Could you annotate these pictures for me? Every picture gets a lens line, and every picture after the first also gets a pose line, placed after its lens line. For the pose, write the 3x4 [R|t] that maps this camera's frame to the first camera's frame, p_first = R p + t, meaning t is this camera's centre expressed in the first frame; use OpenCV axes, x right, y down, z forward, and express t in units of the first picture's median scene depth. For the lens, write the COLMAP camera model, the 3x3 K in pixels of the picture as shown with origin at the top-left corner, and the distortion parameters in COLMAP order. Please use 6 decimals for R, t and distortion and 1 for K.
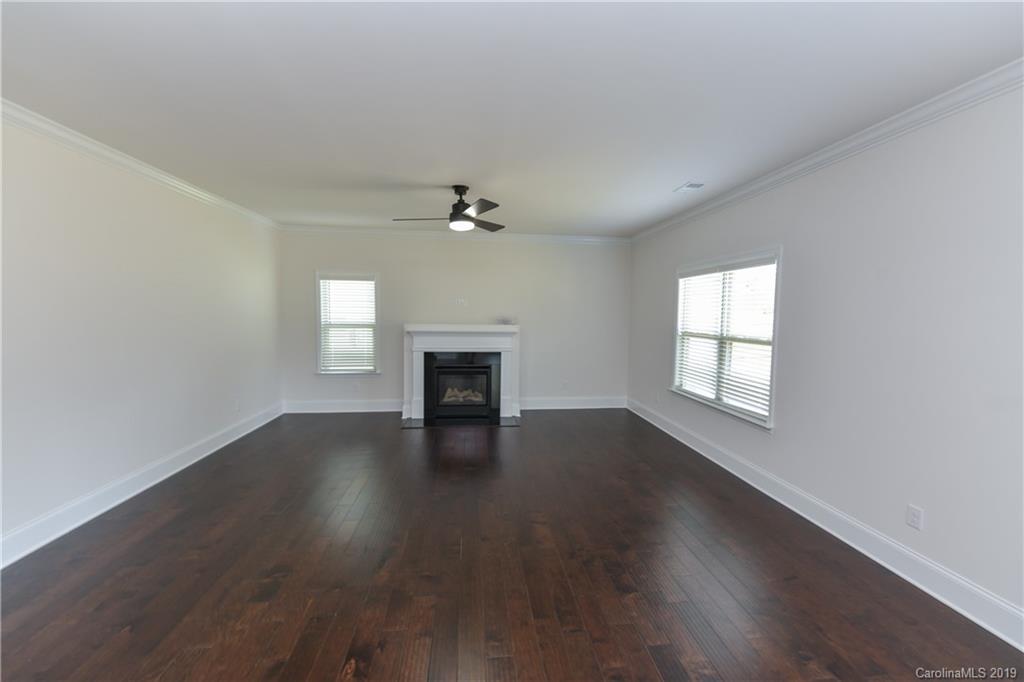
lens RADIAL K [[411.4, 0, 515.4], [0, 411.4, 341.1], [0, 0, 1]] dist [0.006450, -0.002488]
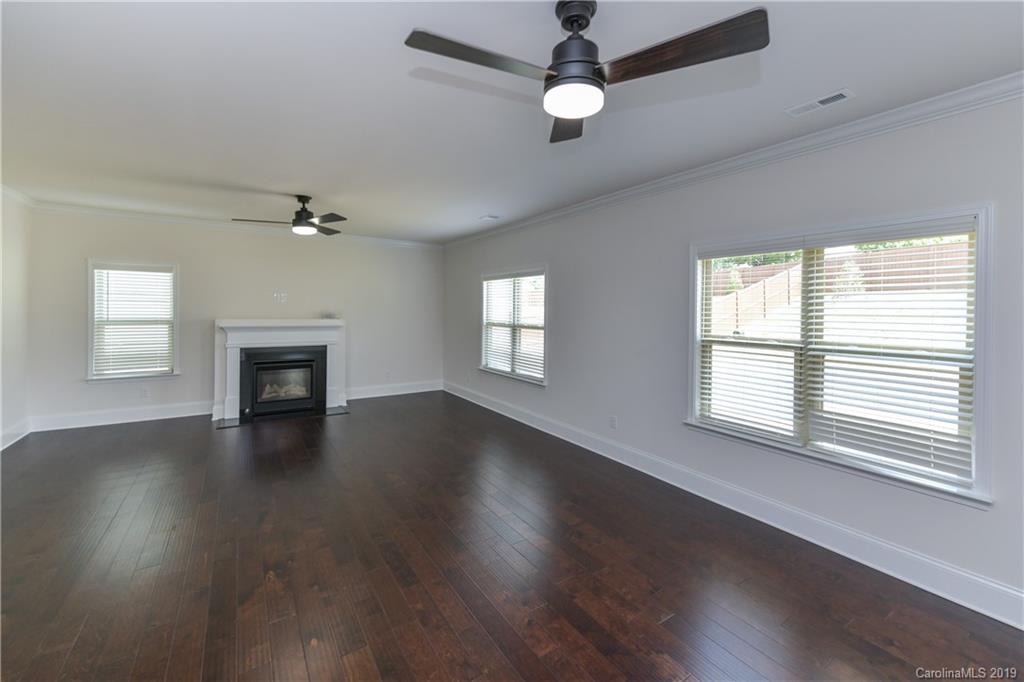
lens RADIAL K [[411.4, 0, 513.8], [0, 411.4, 311.4], [0, 0, 1]] dist [0.006450, -0.002488]
pose [[0.893831, -0.003414, 0.448391, -0.081166], [0.030737, 0.998085, -0.053674, 0.012296], [-0.447350, 0.061758, 0.892224, -0.159868]]
